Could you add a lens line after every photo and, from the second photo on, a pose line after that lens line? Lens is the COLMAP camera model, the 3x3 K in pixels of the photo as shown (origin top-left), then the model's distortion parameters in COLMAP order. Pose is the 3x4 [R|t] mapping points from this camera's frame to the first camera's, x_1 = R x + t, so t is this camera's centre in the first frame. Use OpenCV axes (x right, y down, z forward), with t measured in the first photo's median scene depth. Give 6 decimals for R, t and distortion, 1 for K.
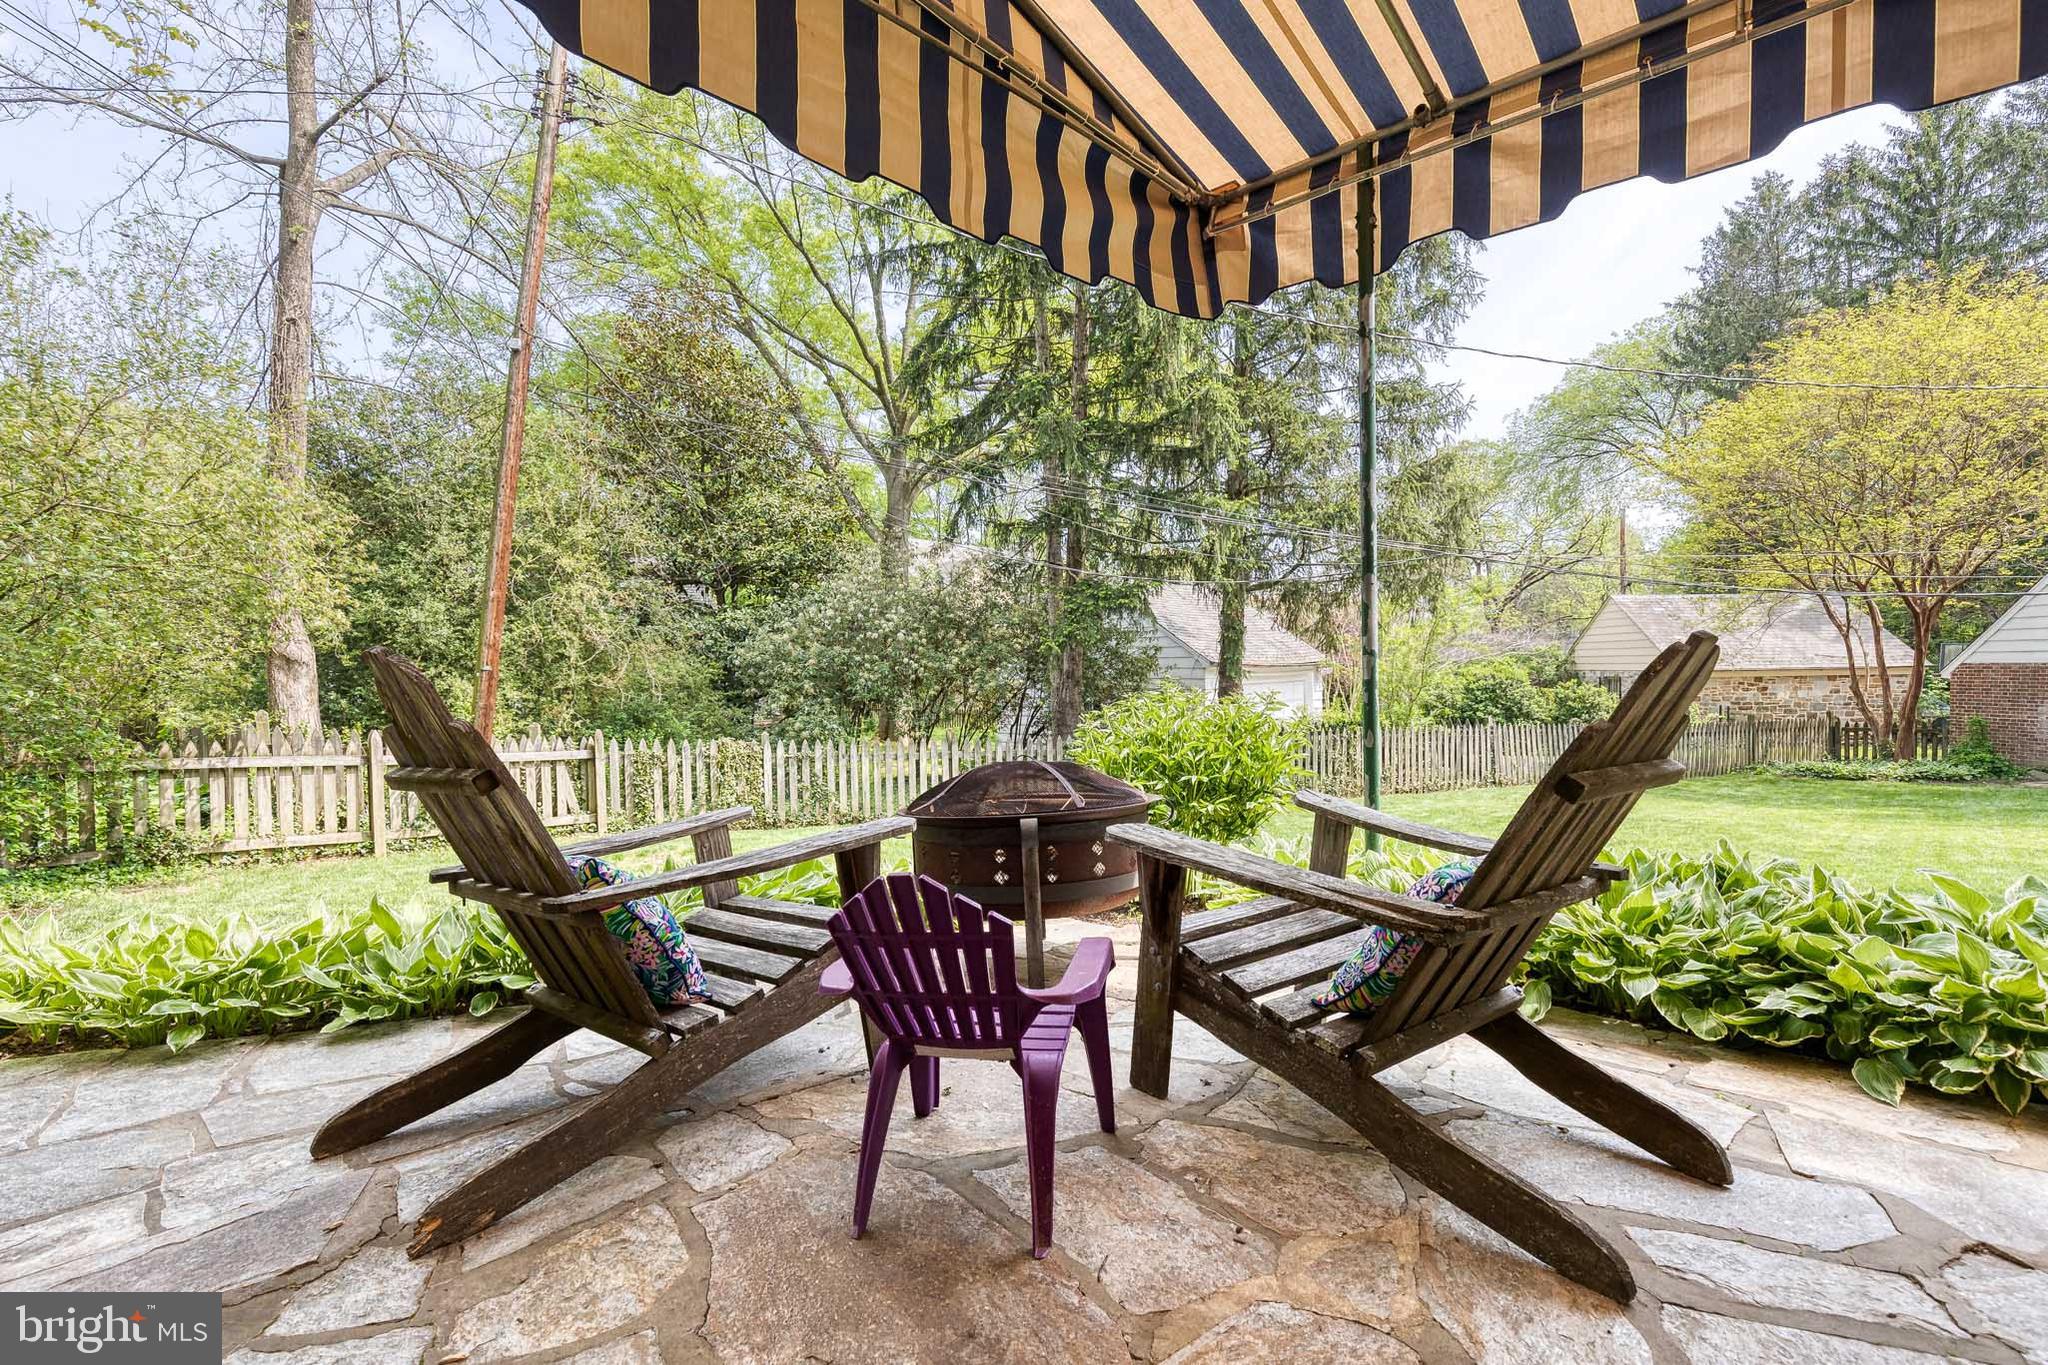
lens RADIAL K [[922.7, 0, 1047.9], [0, 922.7, 695.5], [0, 0, 1]] dist [0.010424, 0.000261]
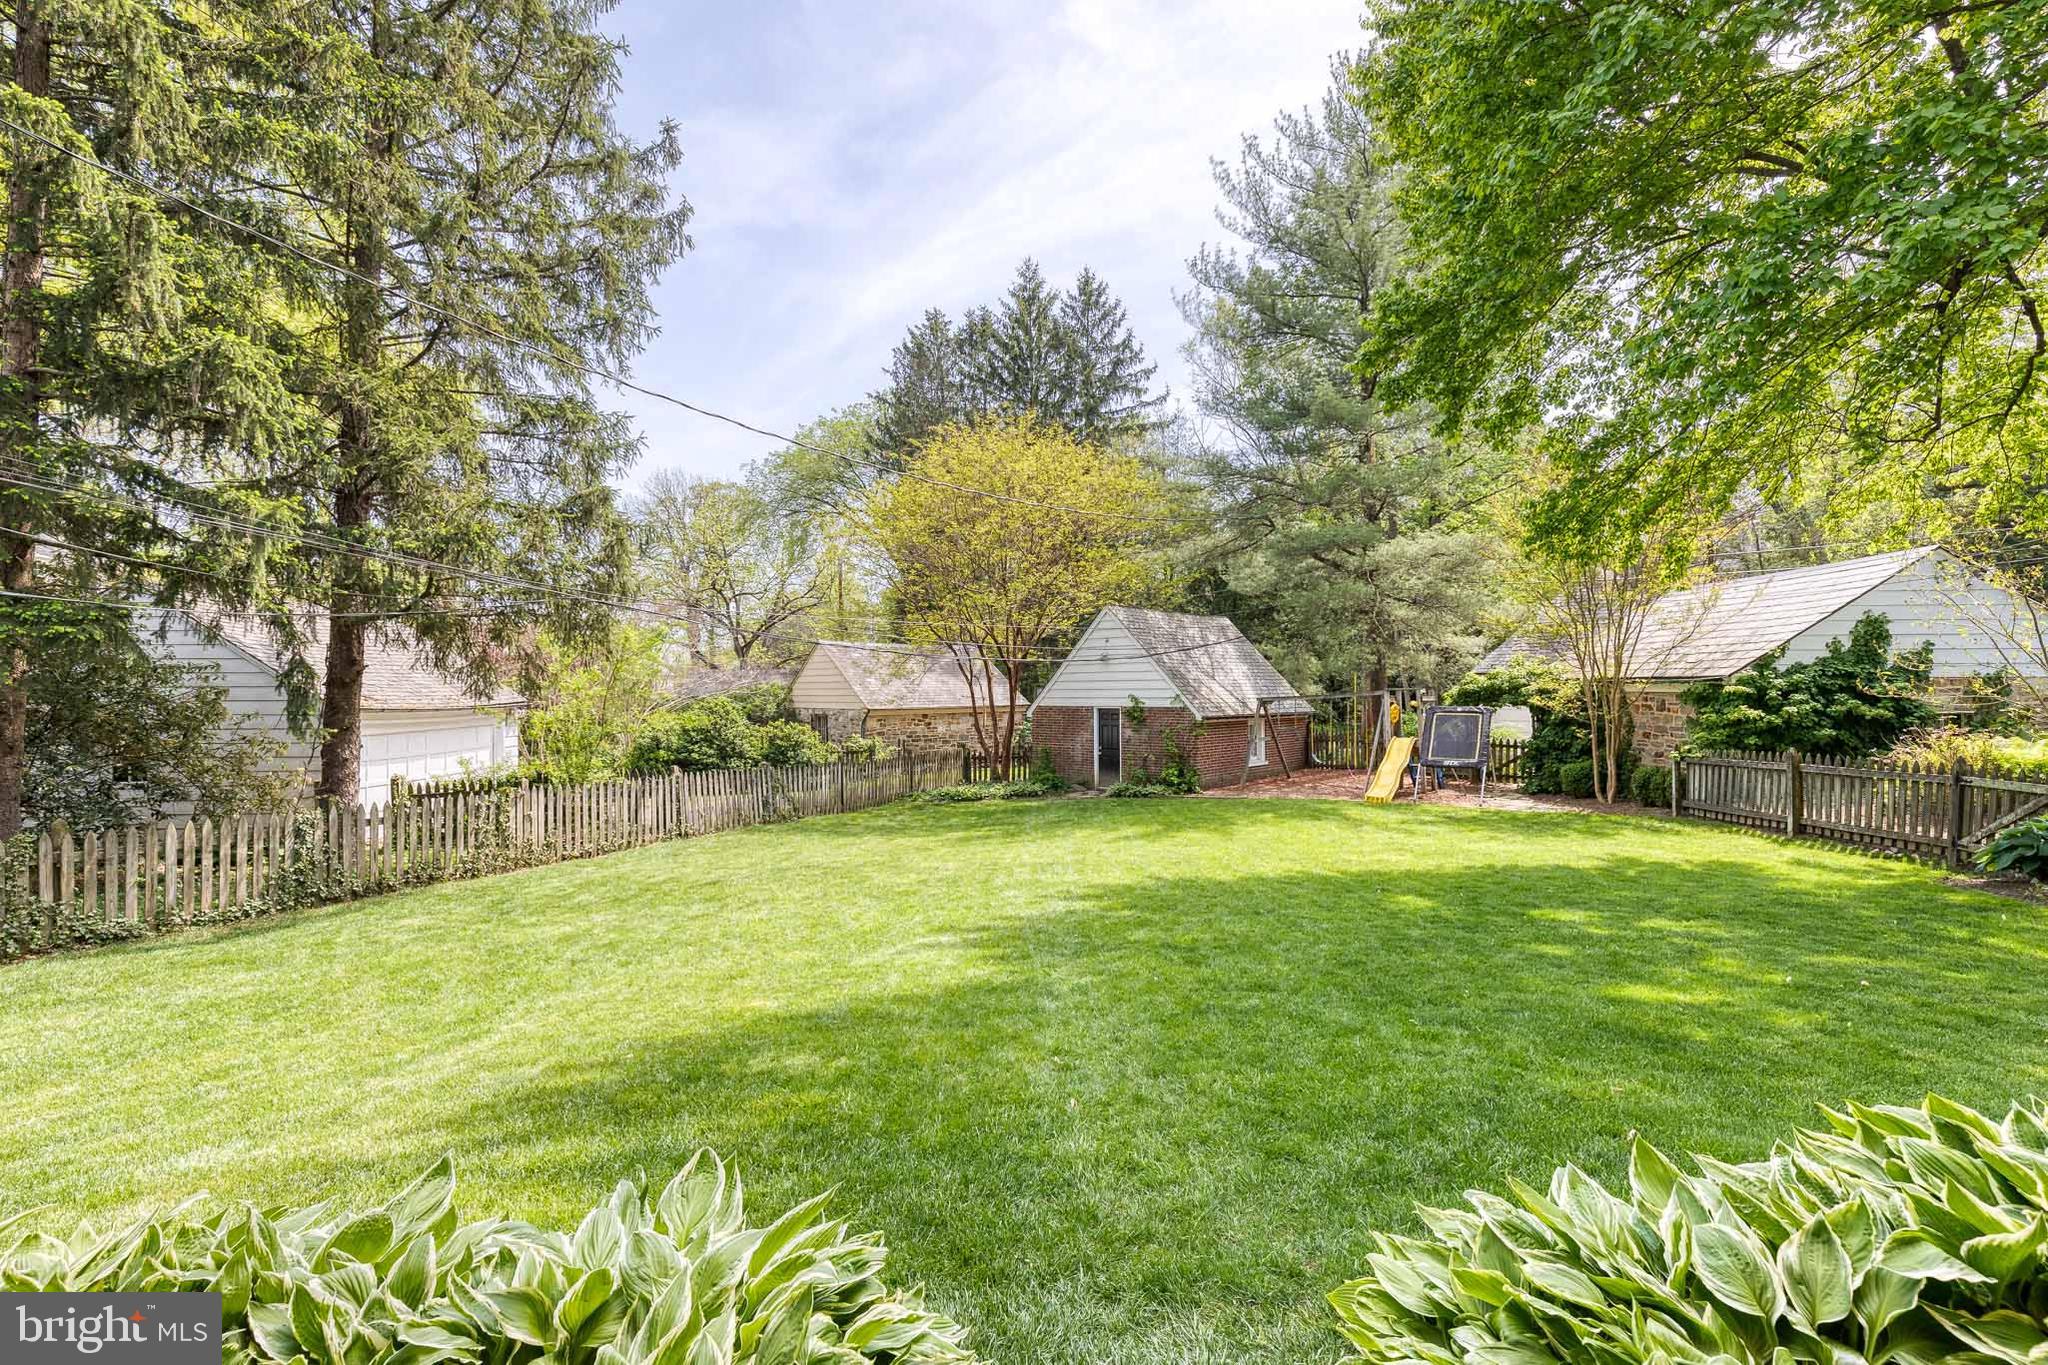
lens RADIAL K [[915.0, 0, 1041.8], [0, 915.0, 682.7], [0, 0, 1]] dist [0.009143, -0.000636]
pose [[0.732165, 0.012409, 0.681015, 0.107701], [0.018705, 0.999091, -0.038315, -0.020074], [-0.680871, 0.040792, 0.731267, 0.041429]]
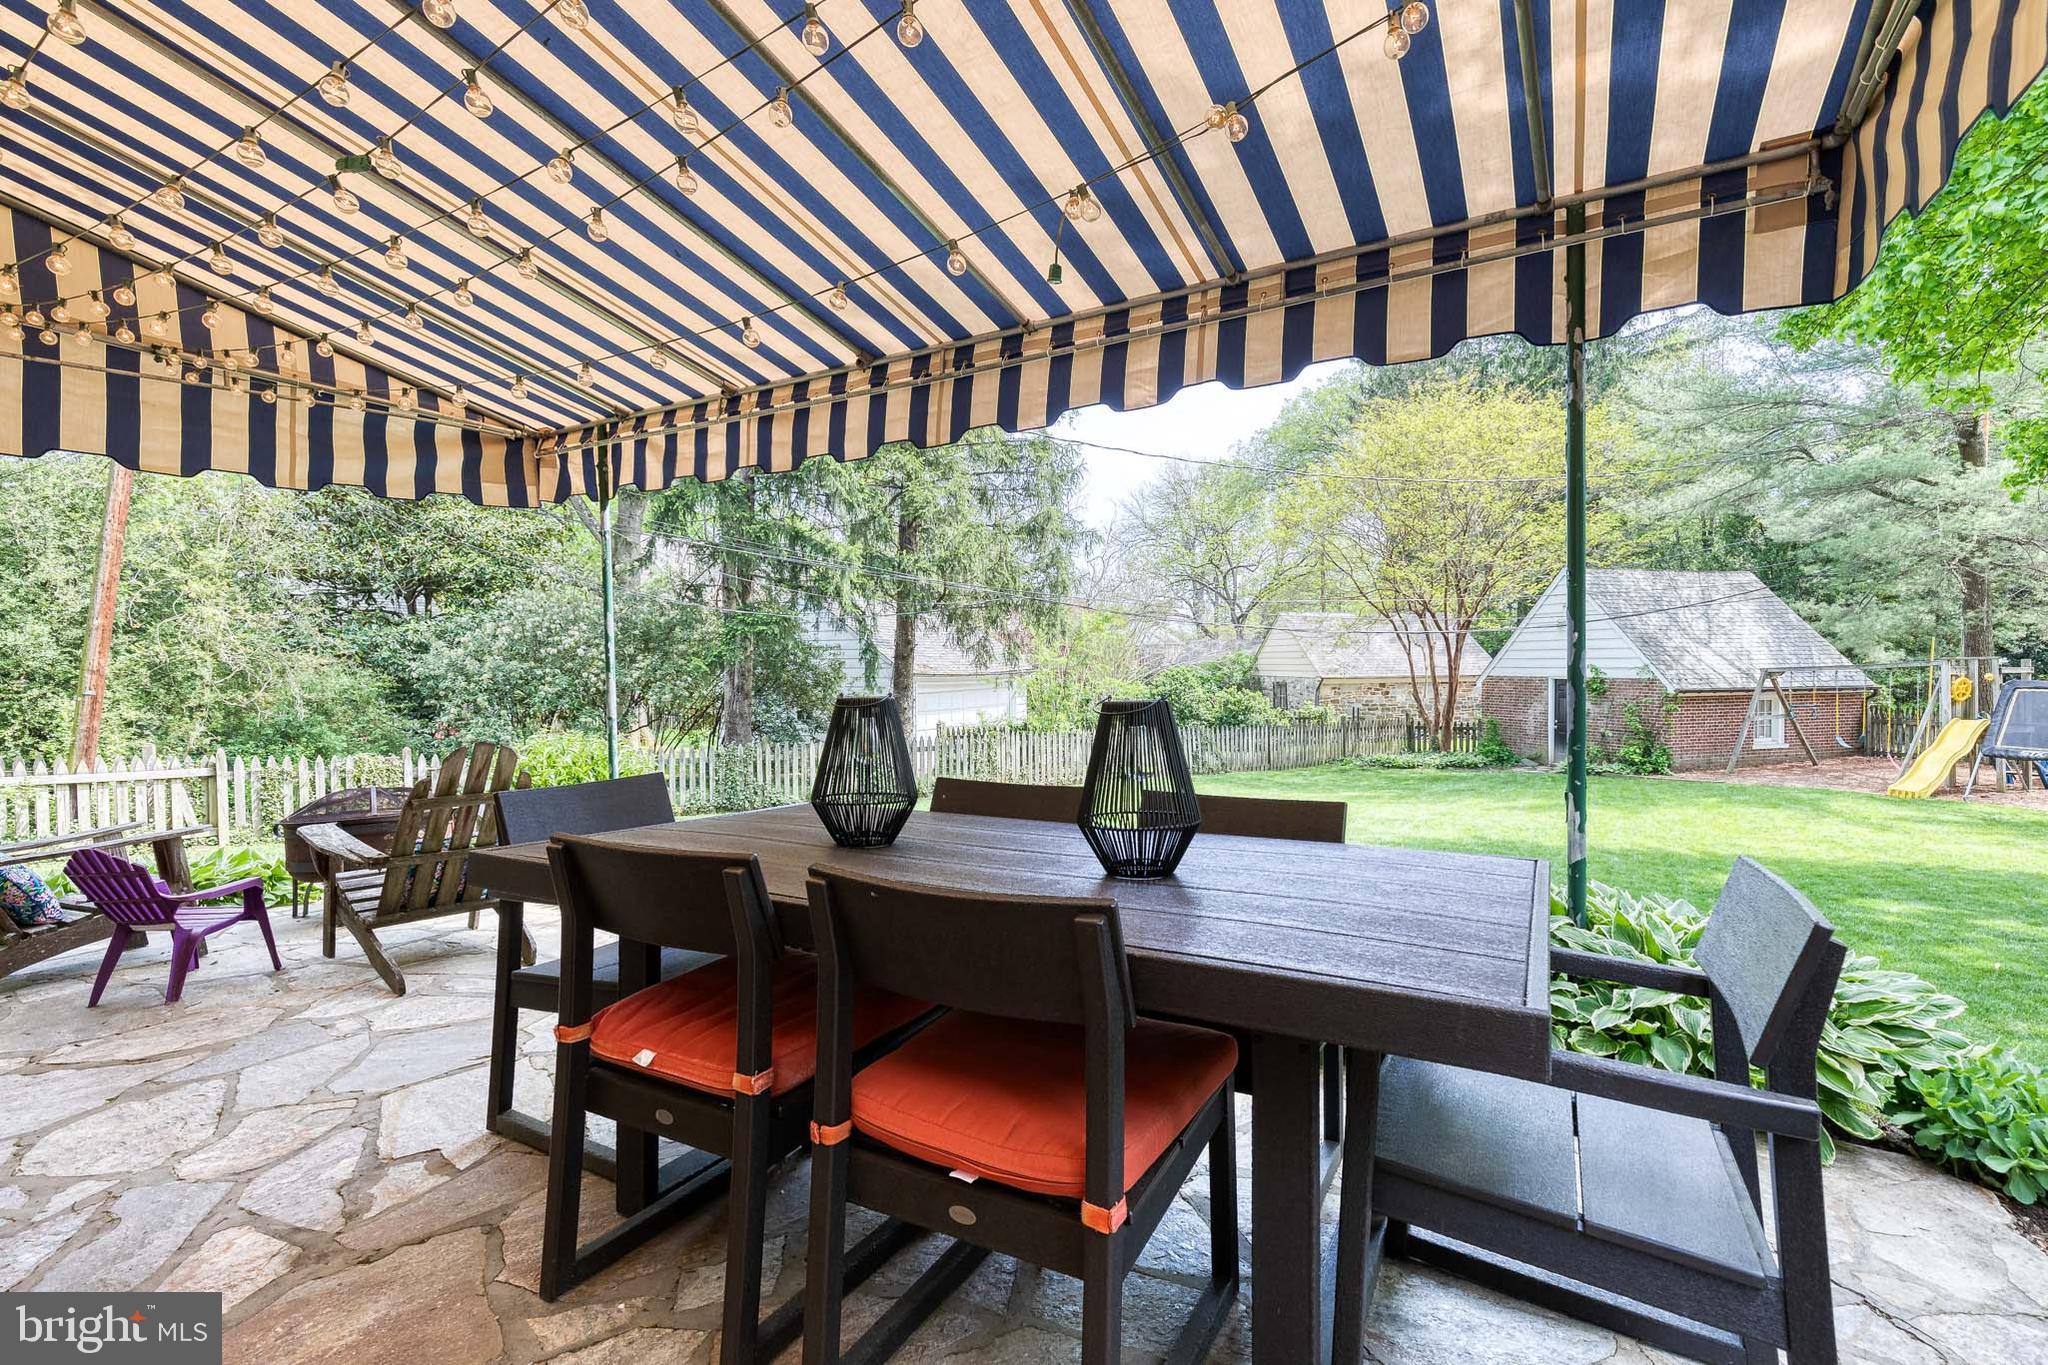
lens RADIAL K [[925.2, 0, 1039.3], [0, 925.2, 676.3], [0, 0, 1]] dist [0.010512, -0.000114]
pose [[0.979859, 0.000764, 0.199687, 0.141346], [0.002613, 0.999858, -0.016646, -0.016345], [-0.199672, 0.016832, 0.979718, -0.151055]]
